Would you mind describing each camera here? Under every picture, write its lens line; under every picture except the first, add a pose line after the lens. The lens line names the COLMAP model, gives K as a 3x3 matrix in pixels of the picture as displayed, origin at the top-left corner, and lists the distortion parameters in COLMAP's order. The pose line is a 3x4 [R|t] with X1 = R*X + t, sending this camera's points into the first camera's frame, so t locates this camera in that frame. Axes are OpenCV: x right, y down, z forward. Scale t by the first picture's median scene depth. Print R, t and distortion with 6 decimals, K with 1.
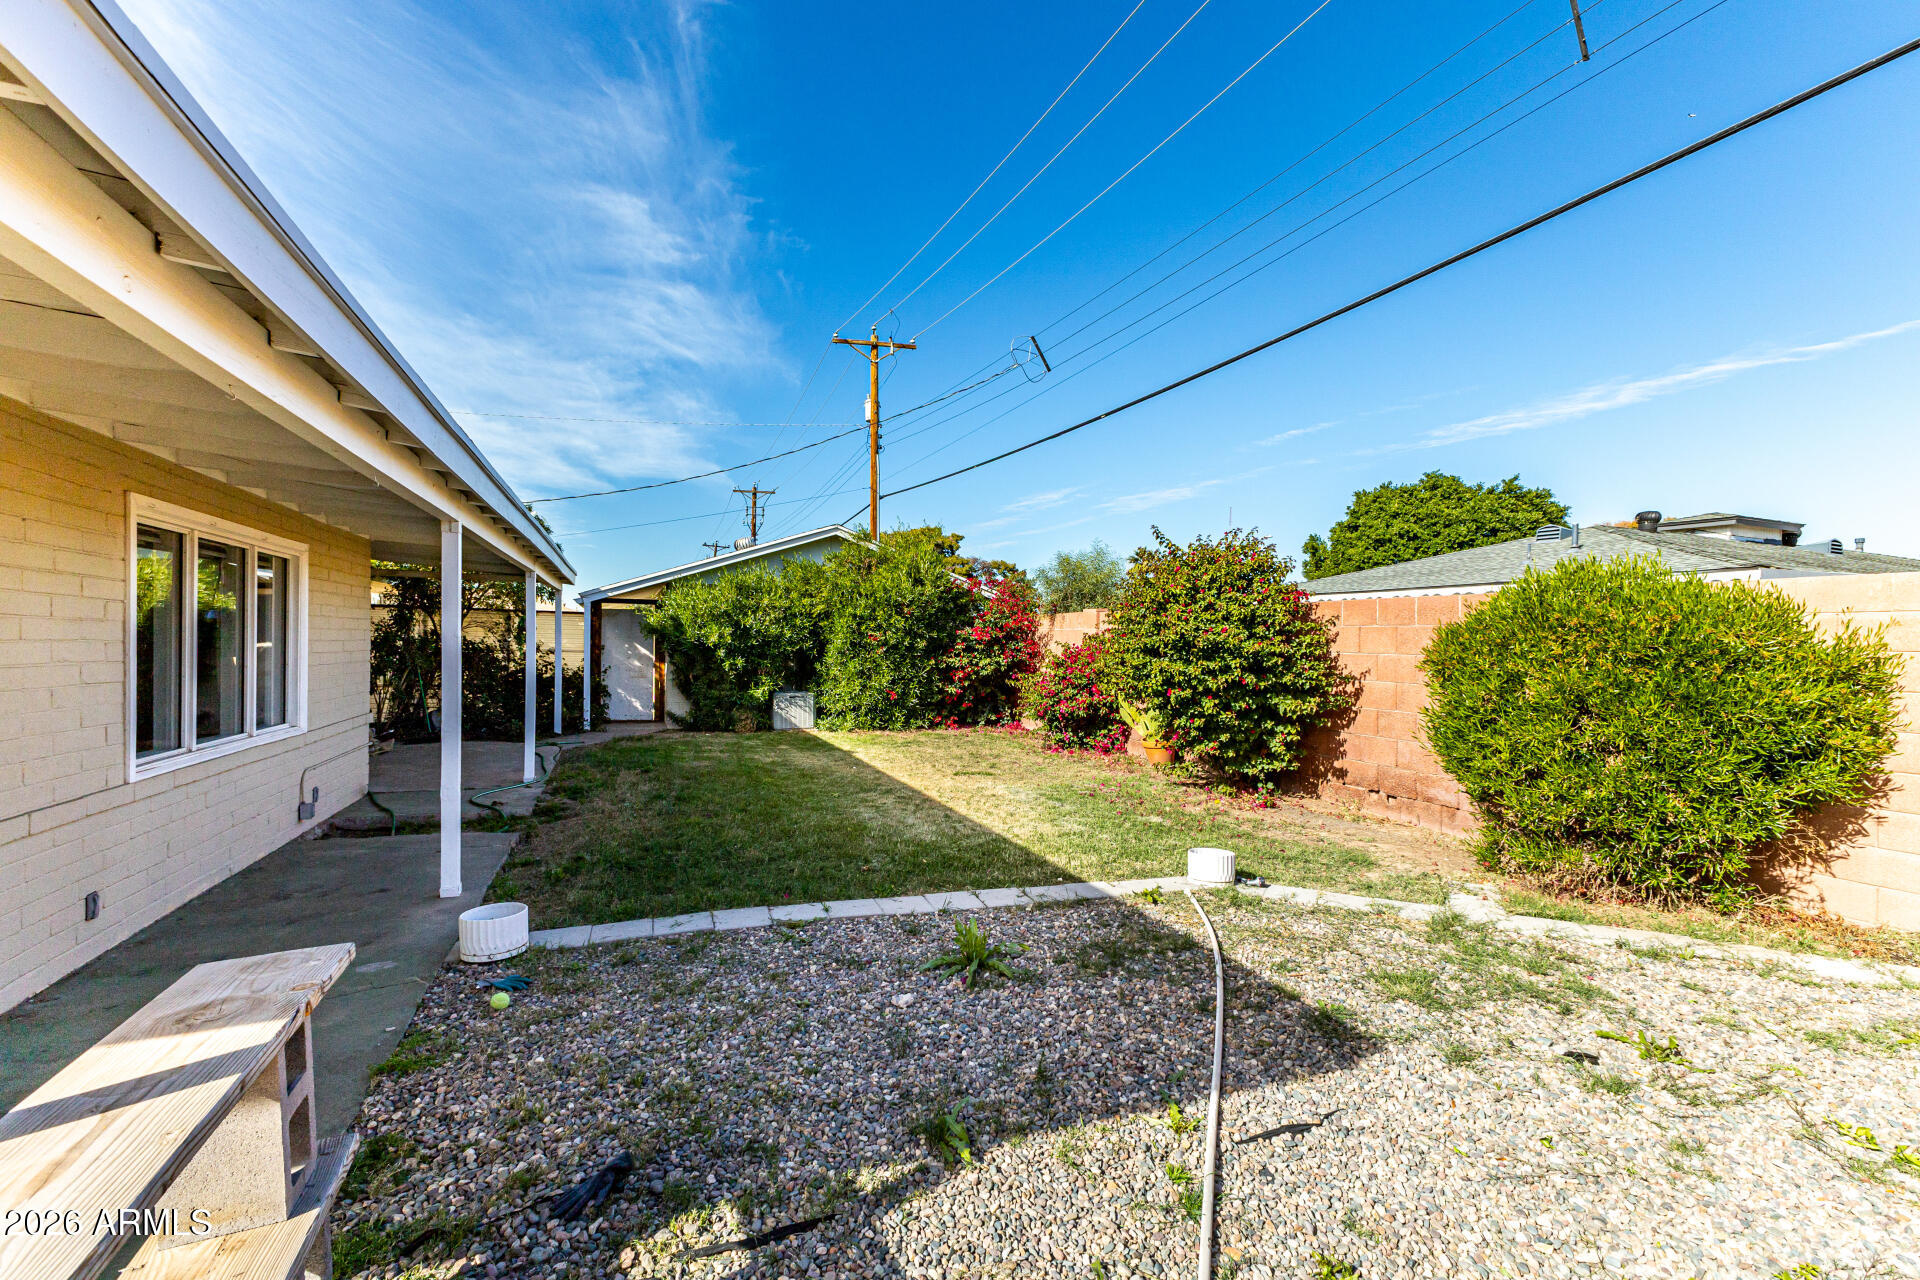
lens RADIAL K [[849.7, 0, 960.0], [0, 849.7, 640.0], [0, 0, 1]] dist [0.002114, -0.000024]
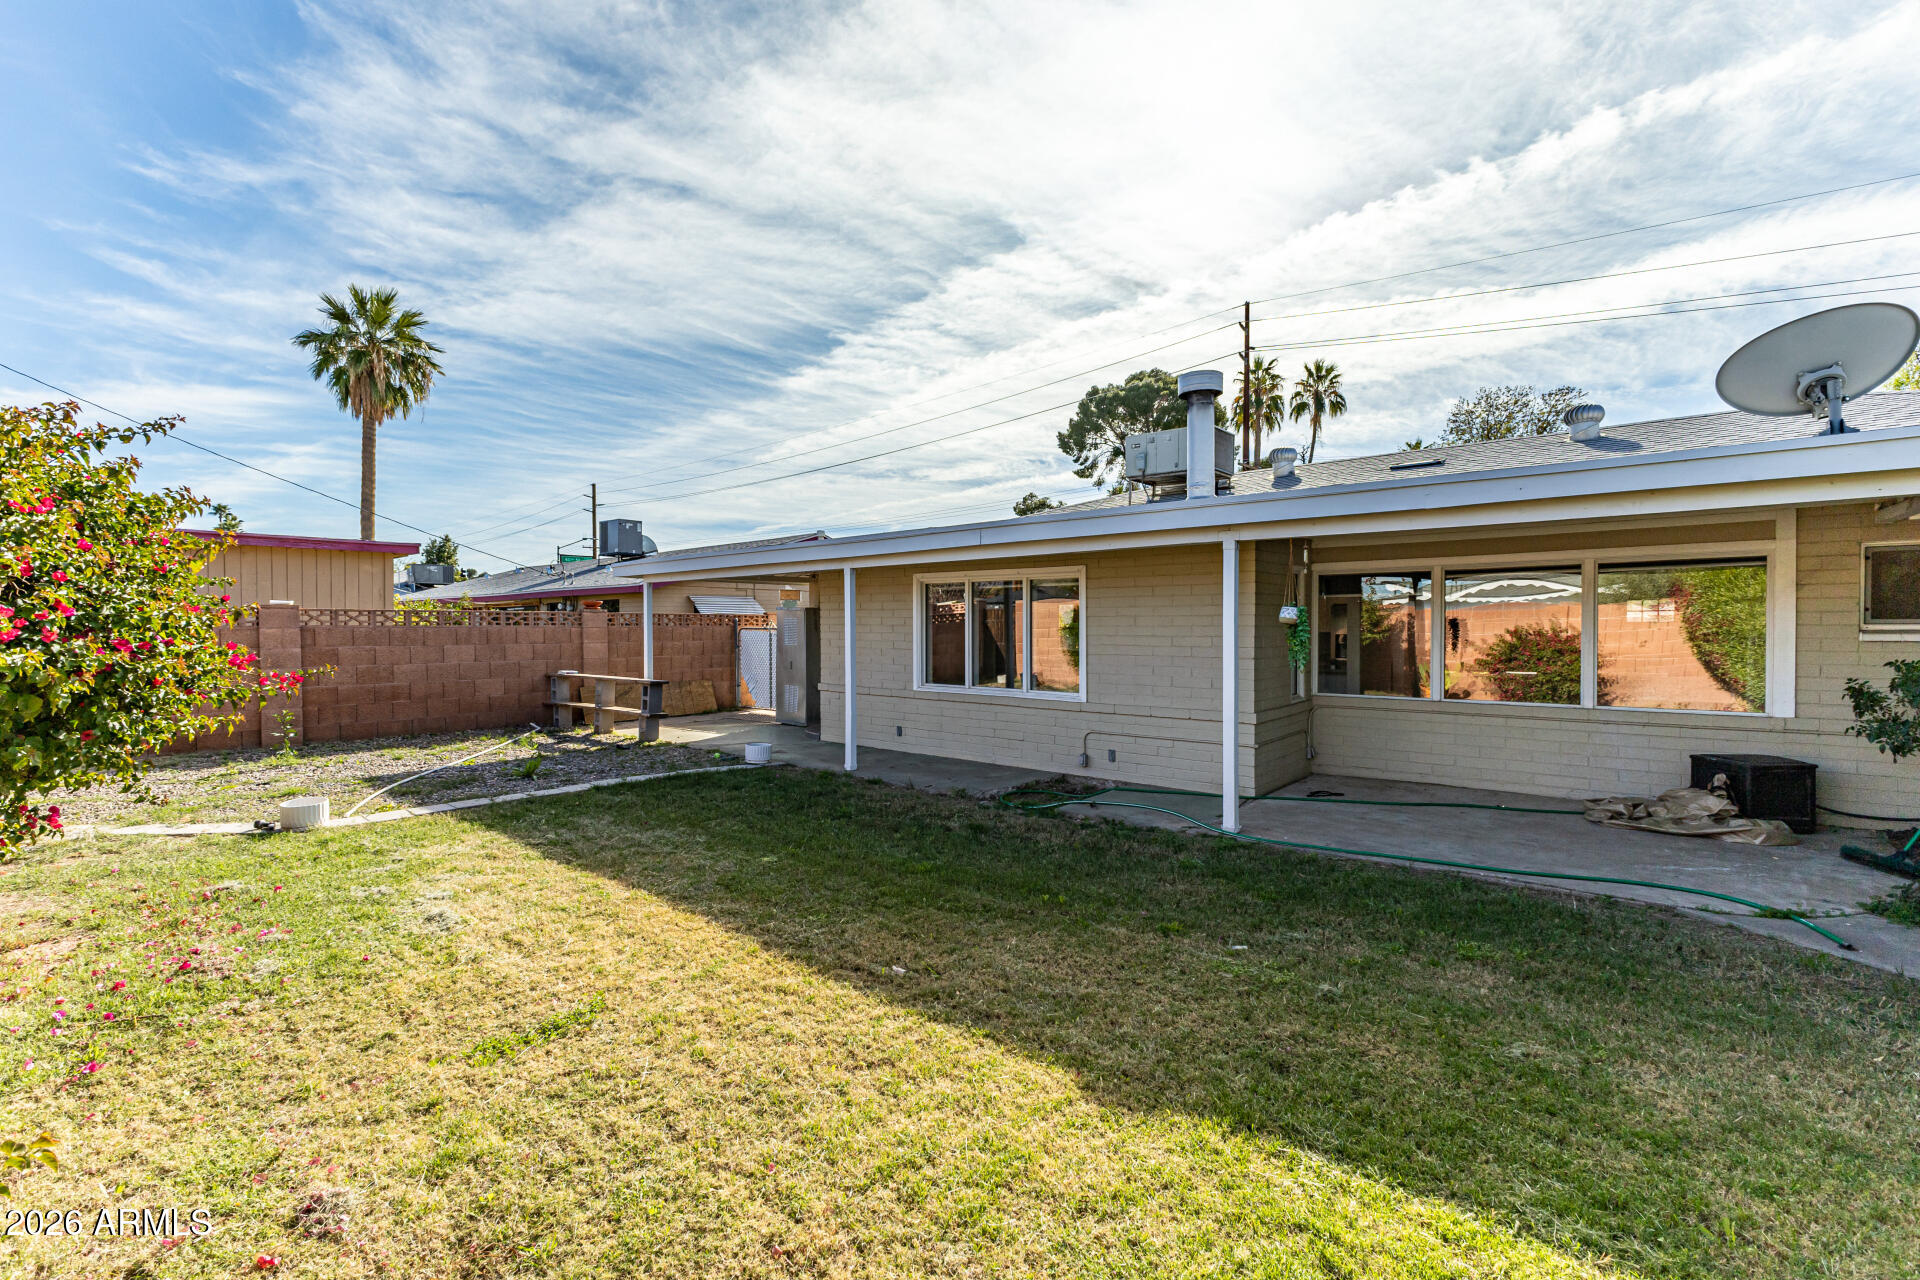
lens RADIAL K [[829.8, 0, 960.5], [0, 829.8, 634.5], [0, 0, 1]] dist [0.010189, -0.000698]
pose [[-0.873559, -0.001801, -0.486715, 0.032104], [-0.006649, 0.999944, 0.008234, -0.006428], [0.486673, 0.010429, -0.873522, 0.998367]]
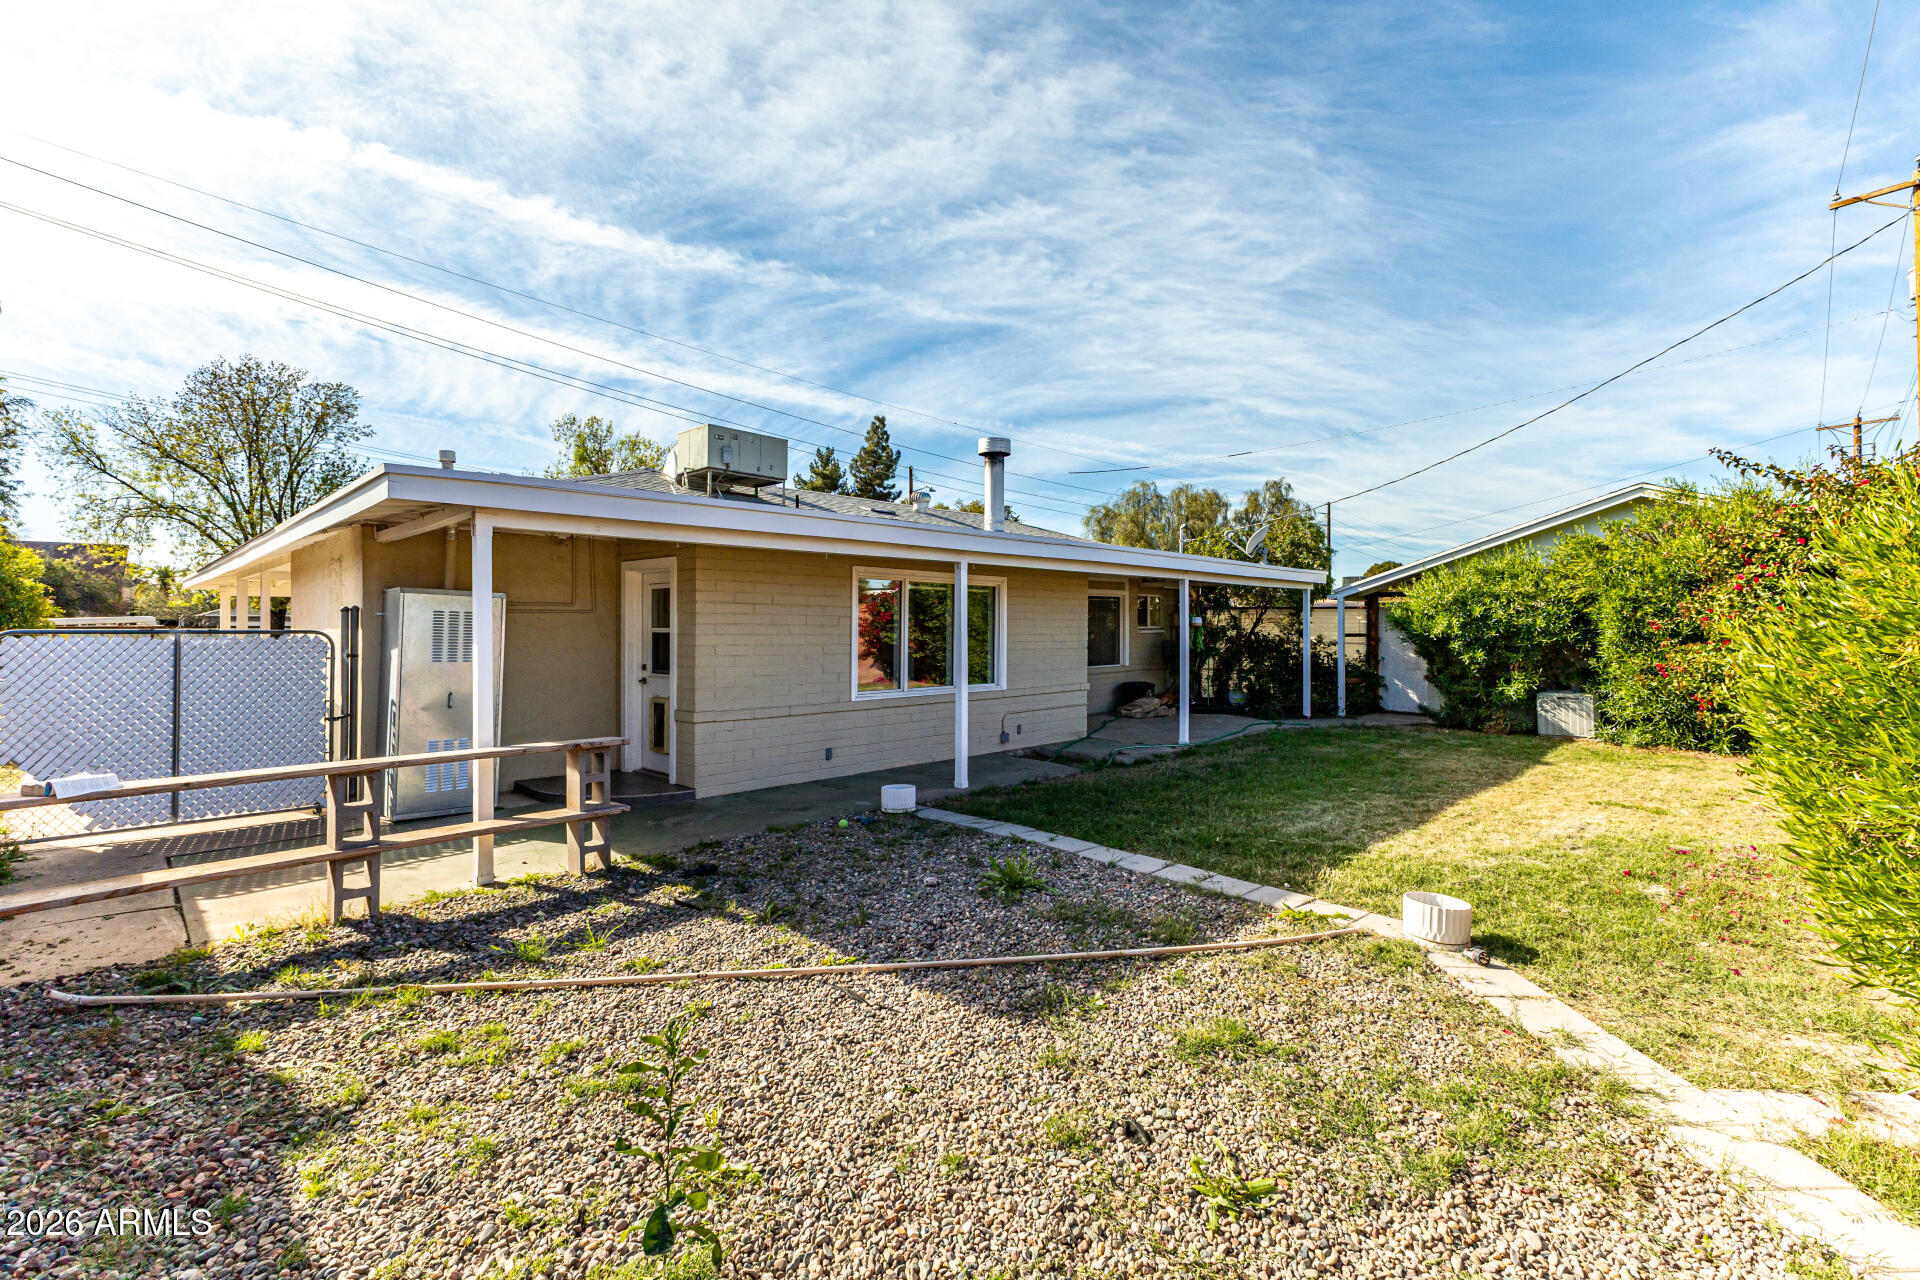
lens RADIAL K [[829.8, 0, 960.5], [0, 829.8, 634.5], [0, 0, 1]] dist [0.010189, -0.000698]
pose [[0.411350, -0.008906, -0.911434, 0.325944], [0.008748, 0.999945, -0.005822, 0.003762], [0.911435, -0.005579, 0.411405, 0.122064]]
